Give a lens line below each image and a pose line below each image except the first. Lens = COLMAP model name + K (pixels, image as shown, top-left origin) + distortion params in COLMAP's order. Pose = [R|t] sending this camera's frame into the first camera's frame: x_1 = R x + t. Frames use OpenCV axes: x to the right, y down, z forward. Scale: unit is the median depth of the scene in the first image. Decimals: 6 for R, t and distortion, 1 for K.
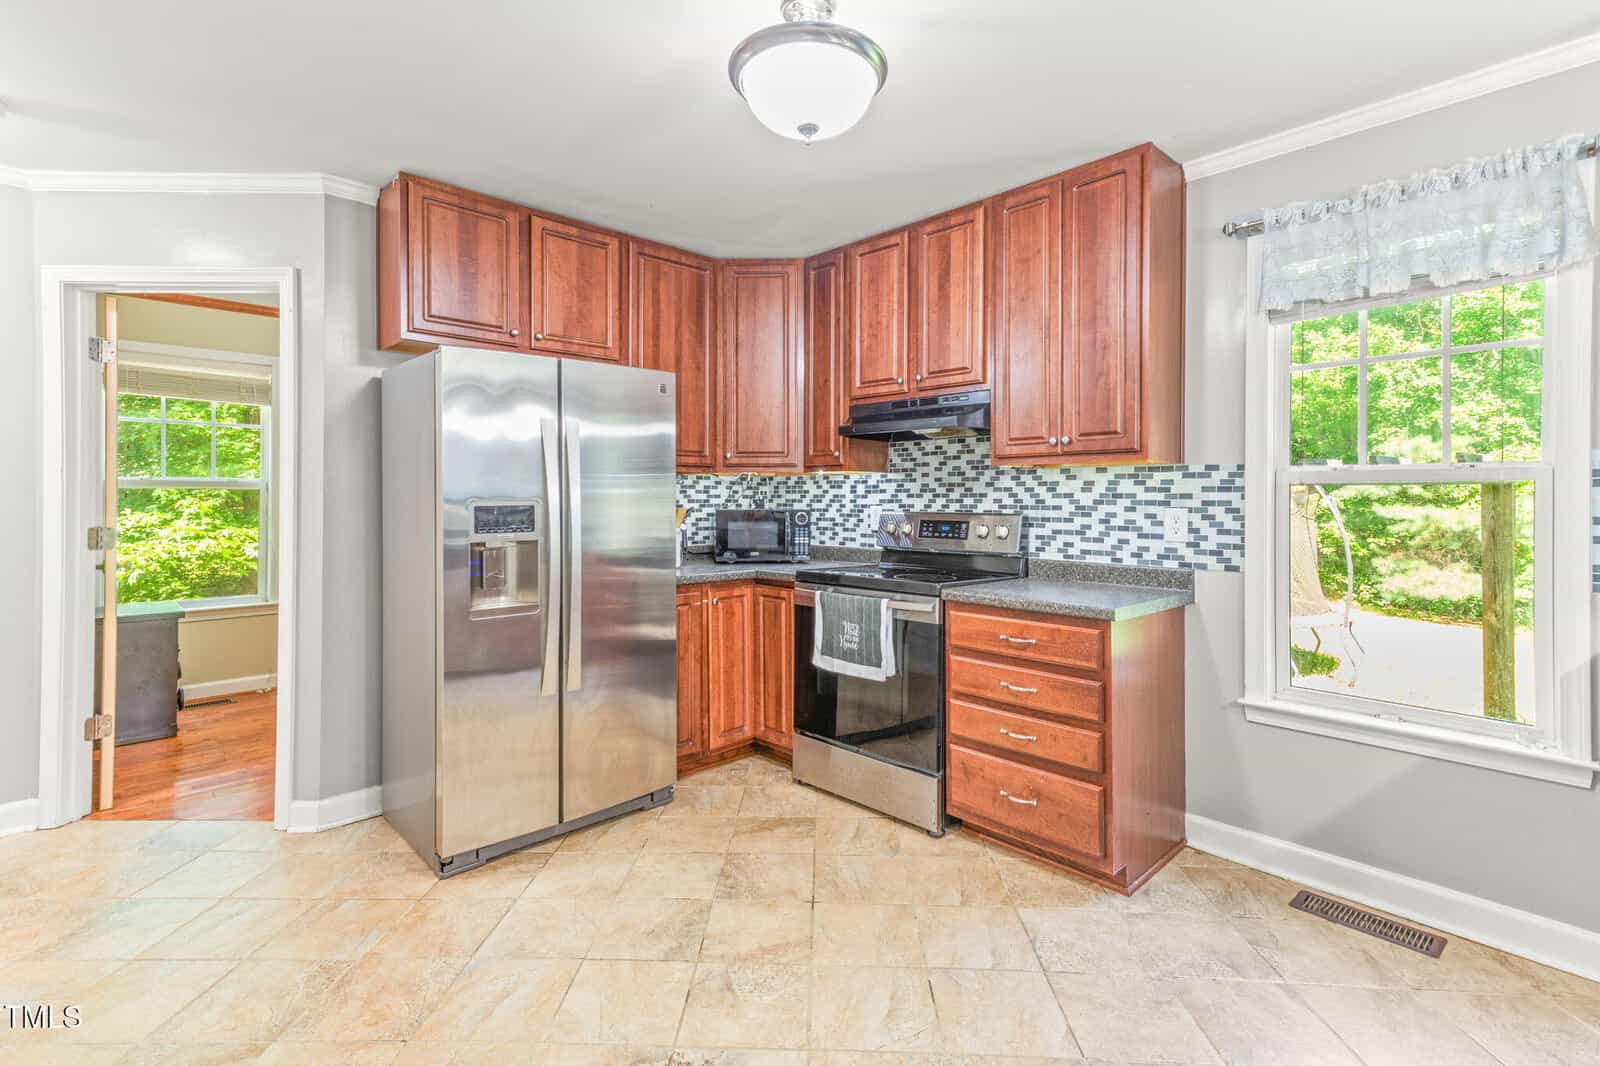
lens RADIAL K [[769.1, 0, 793.8], [0, 769.1, 477.0], [0, 0, 1]] dist [0.031131, 0.000925]
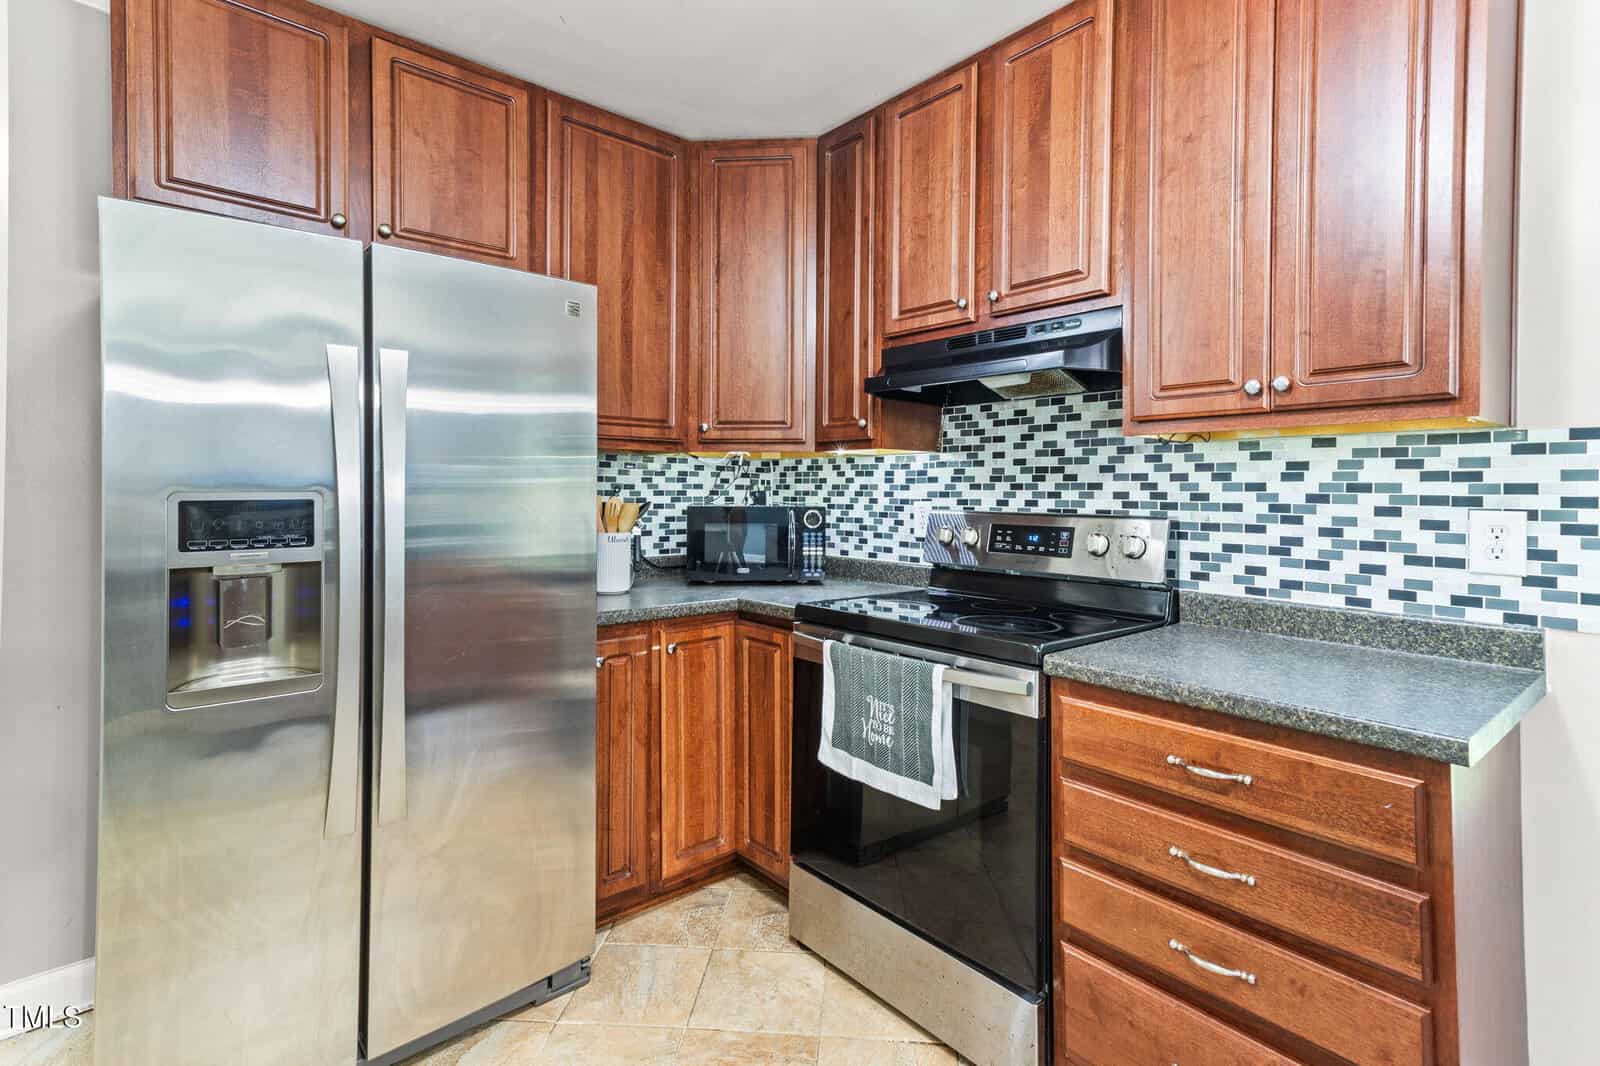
lens RADIAL K [[769.1, 0, 793.8], [0, 769.1, 477.0], [0, 0, 1]] dist [0.031131, 0.000925]
pose [[0.998560, 0.003112, -0.053548, 0.034478], [-0.002543, 0.999940, 0.010701, 0.010284], [0.053578, -0.010550, 0.998508, 0.361772]]
